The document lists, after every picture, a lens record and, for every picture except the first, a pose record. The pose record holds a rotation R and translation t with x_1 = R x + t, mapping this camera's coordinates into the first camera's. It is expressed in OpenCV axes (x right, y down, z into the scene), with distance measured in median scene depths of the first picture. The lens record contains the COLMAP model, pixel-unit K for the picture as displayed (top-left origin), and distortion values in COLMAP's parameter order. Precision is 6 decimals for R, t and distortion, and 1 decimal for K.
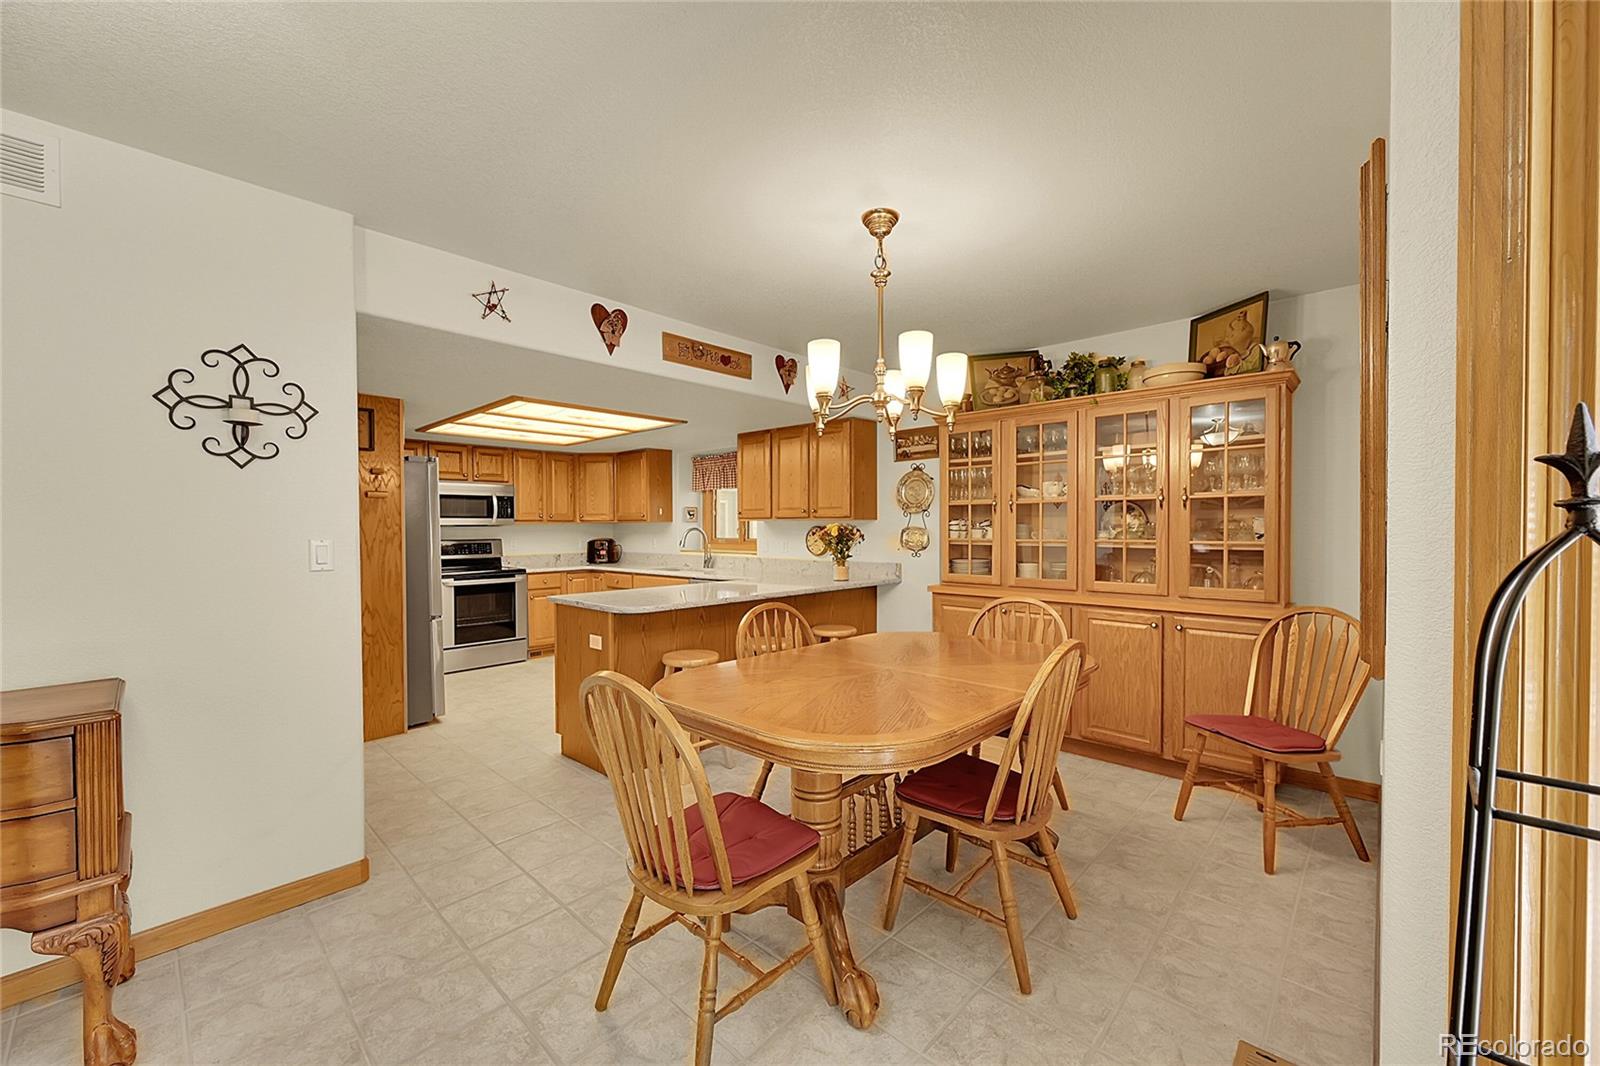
lens RADIAL K [[630.9, 0, 799.6], [0, 630.9, 536.6], [0, 0, 1]] dist [0.001802, 0.000273]
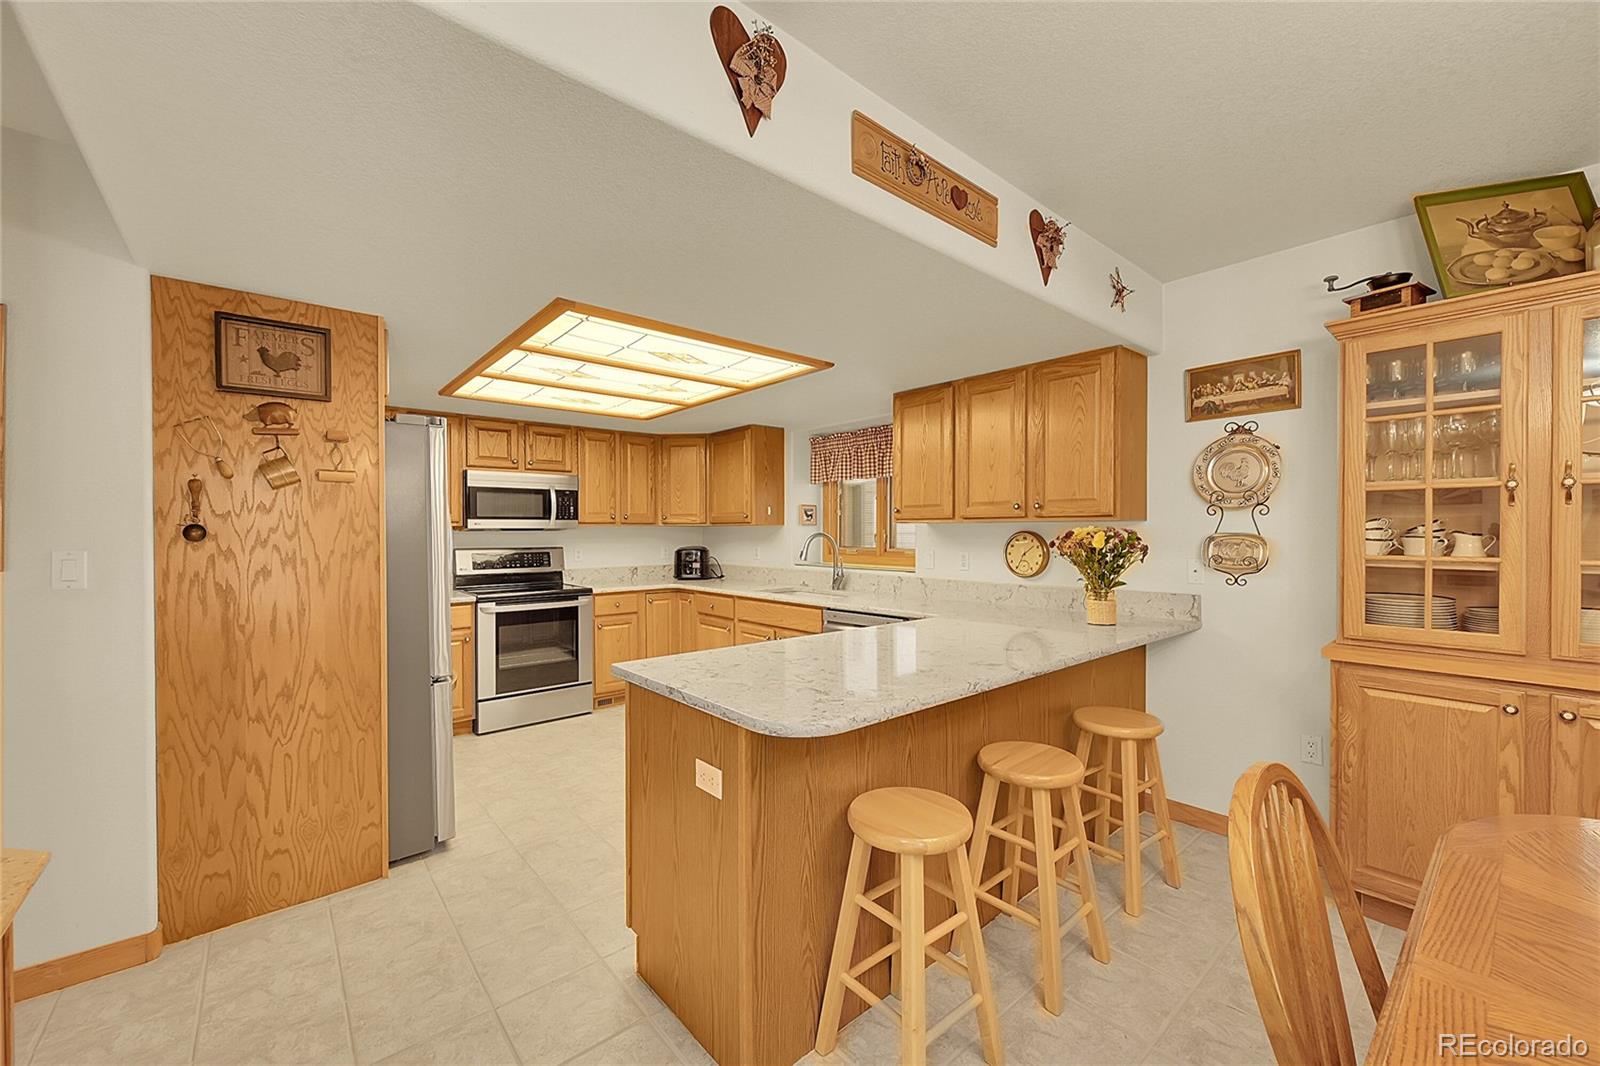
lens RADIAL K [[630.9, 0, 800.3], [0, 630.9, 535.0], [0, 0, 1]] dist [0.001802, 0.000273]
pose [[0.993808, 0.002324, -0.111086, -0.124571], [-0.003310, 0.999957, -0.008688, -0.006013], [0.111061, 0.009002, 0.993773, 0.330452]]
